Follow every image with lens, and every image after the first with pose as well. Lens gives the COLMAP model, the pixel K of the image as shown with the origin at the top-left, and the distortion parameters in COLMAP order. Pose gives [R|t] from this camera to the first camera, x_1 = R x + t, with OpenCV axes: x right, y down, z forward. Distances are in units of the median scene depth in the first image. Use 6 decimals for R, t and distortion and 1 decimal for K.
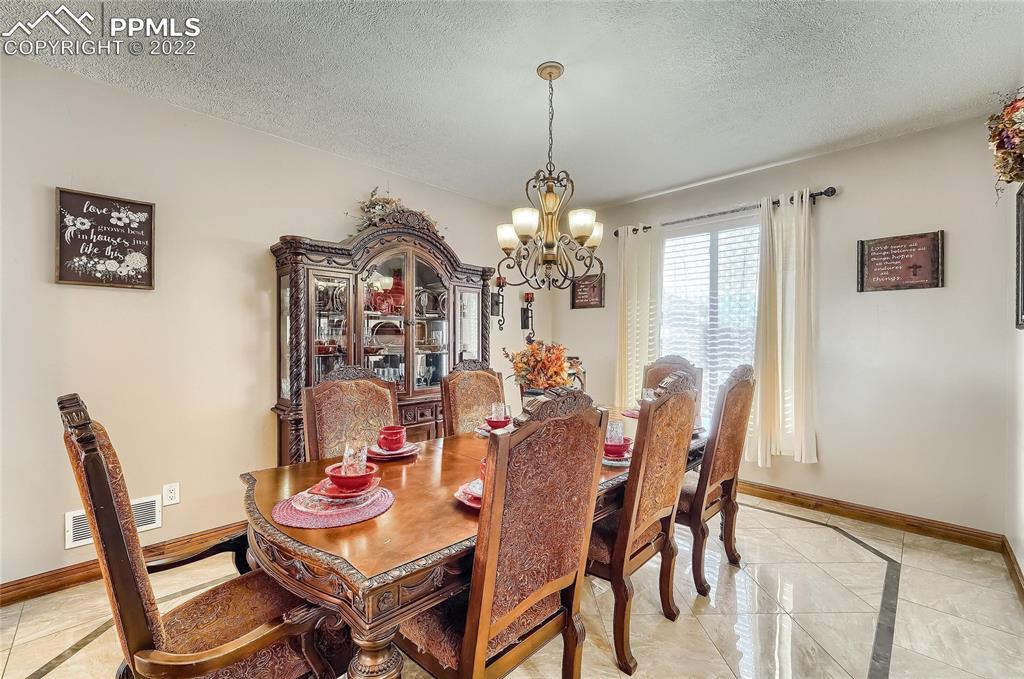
lens RADIAL K [[418.2, 0, 510.8], [0, 418.2, 340.3], [0, 0, 1]] dist [-0.010925, -0.000010]
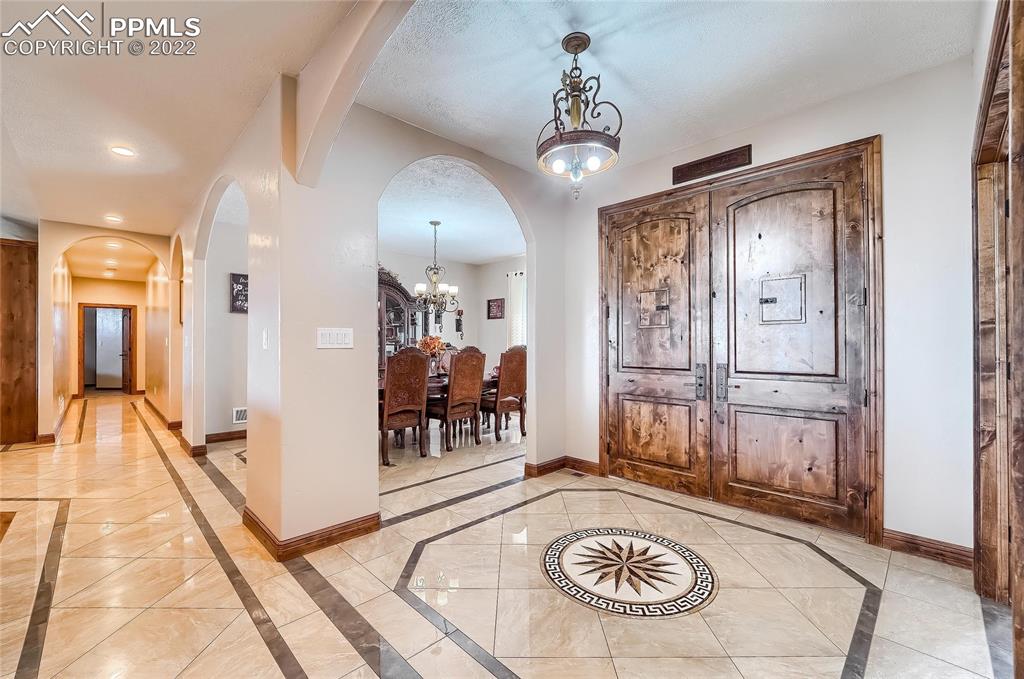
lens RADIAL K [[418.2, 0, 512.3], [0, 418.2, 340.8], [0, 0, 1]] dist [-0.010925, -0.000010]
pose [[0.999943, -0.003405, -0.010078, 0.539468], [0.003317, 0.999956, -0.008730, 0.050811], [0.010107, 0.008696, 0.999911, -1.340833]]
